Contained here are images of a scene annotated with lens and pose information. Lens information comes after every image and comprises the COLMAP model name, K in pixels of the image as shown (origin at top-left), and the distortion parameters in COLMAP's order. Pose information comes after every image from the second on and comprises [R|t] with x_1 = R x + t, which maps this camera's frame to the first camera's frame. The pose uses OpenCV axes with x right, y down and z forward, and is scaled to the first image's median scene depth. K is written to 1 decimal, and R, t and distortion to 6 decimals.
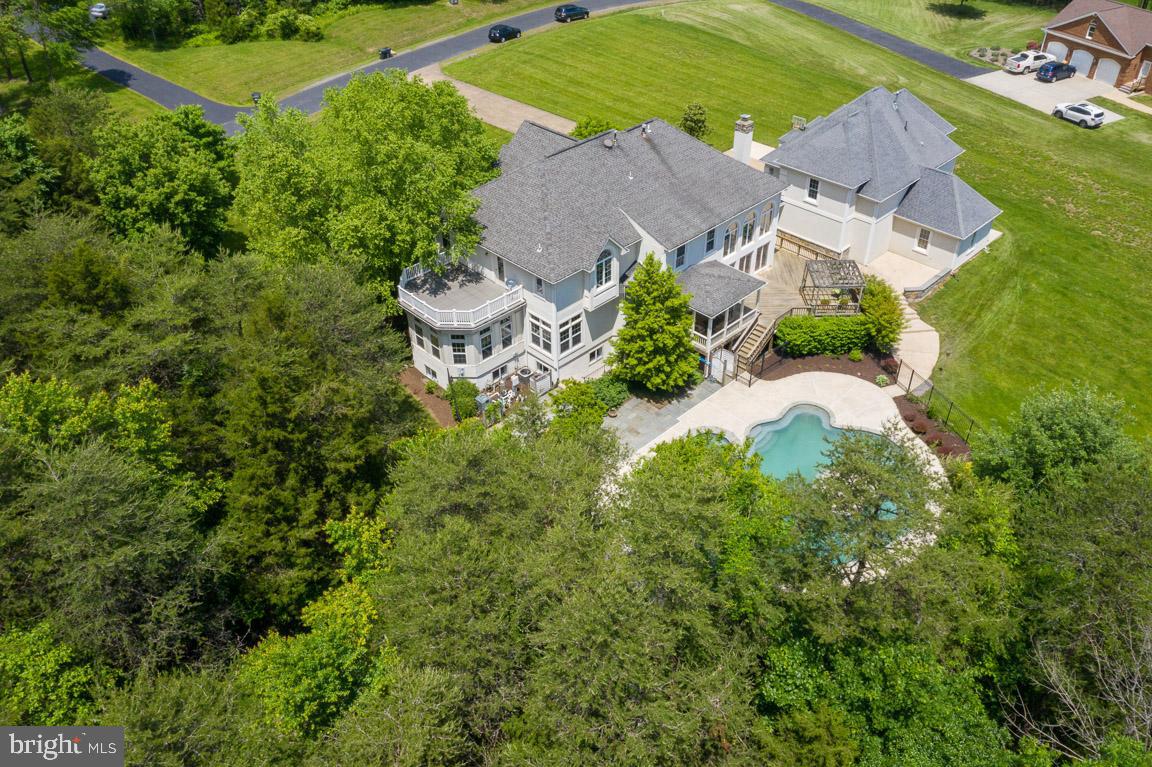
lens RADIAL K [[936.4, 0, 576.0], [0, 936.4, 383.5], [0, 0, 1]] dist [-0.005132, 0.002242]
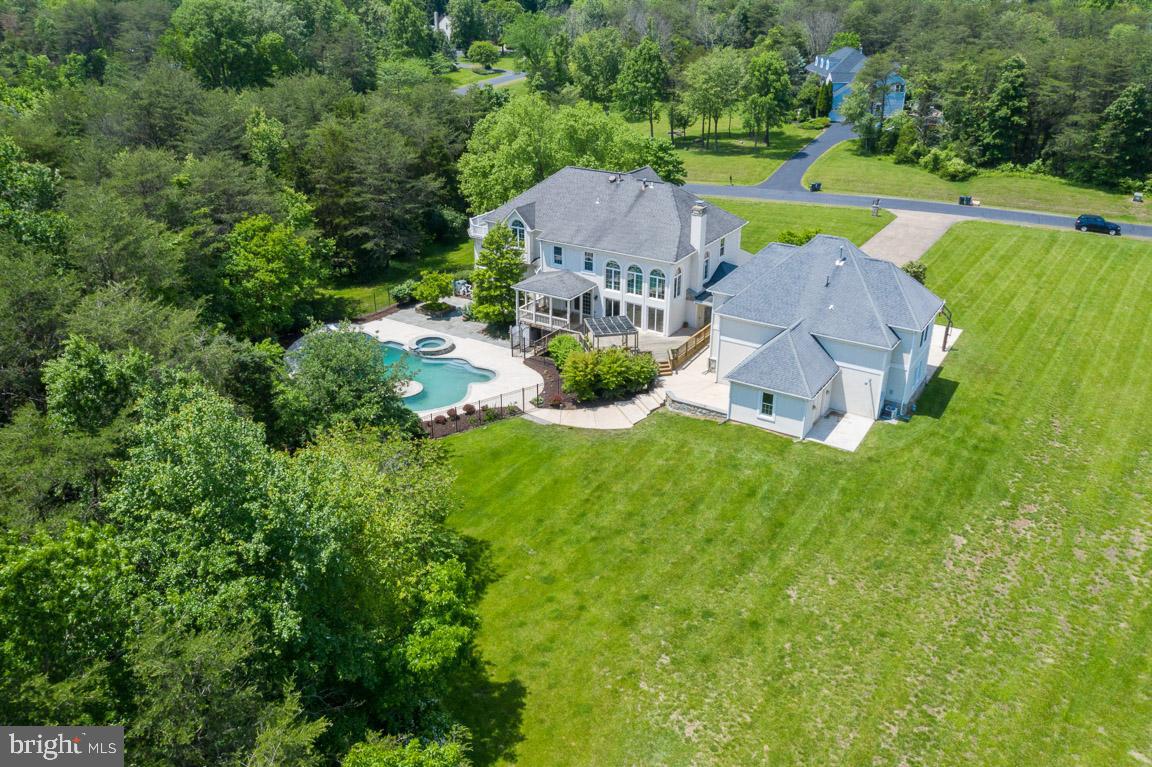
lens RADIAL K [[936.4, 0, 576.0], [0, 936.4, 383.5], [0, 0, 1]] dist [-0.005132, 0.002242]
pose [[0.190857, 0.404979, -0.894184, 0.759993], [-0.583367, 0.779410, 0.228481, -0.173027], [0.789466, 0.478030, 0.385007, 0.331854]]
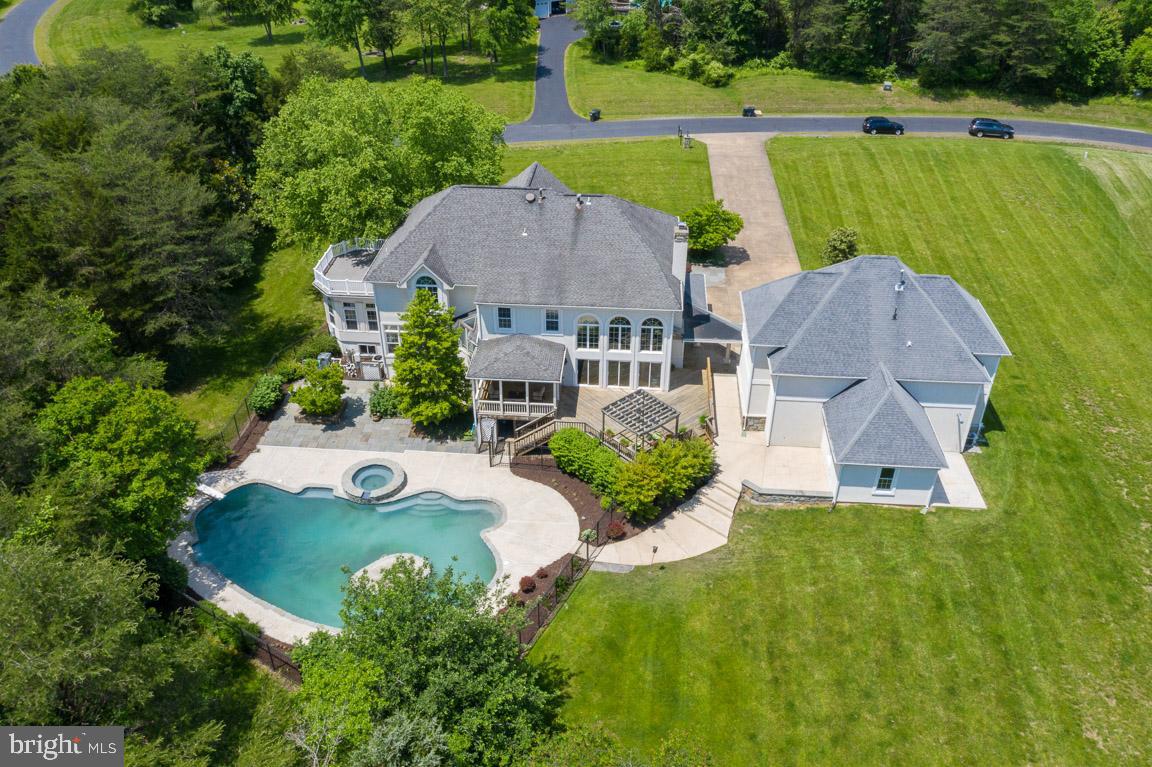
lens RADIAL K [[927.5, 0, 576.0], [0, 927.5, 383.5], [0, 0, 1]] dist [-0.011070, -0.002992]
pose [[0.636969, 0.426752, -0.641992, 0.459794], [-0.460739, 0.878433, 0.126787, -0.130806], [0.618053, 0.215032, 0.756156, 0.172617]]
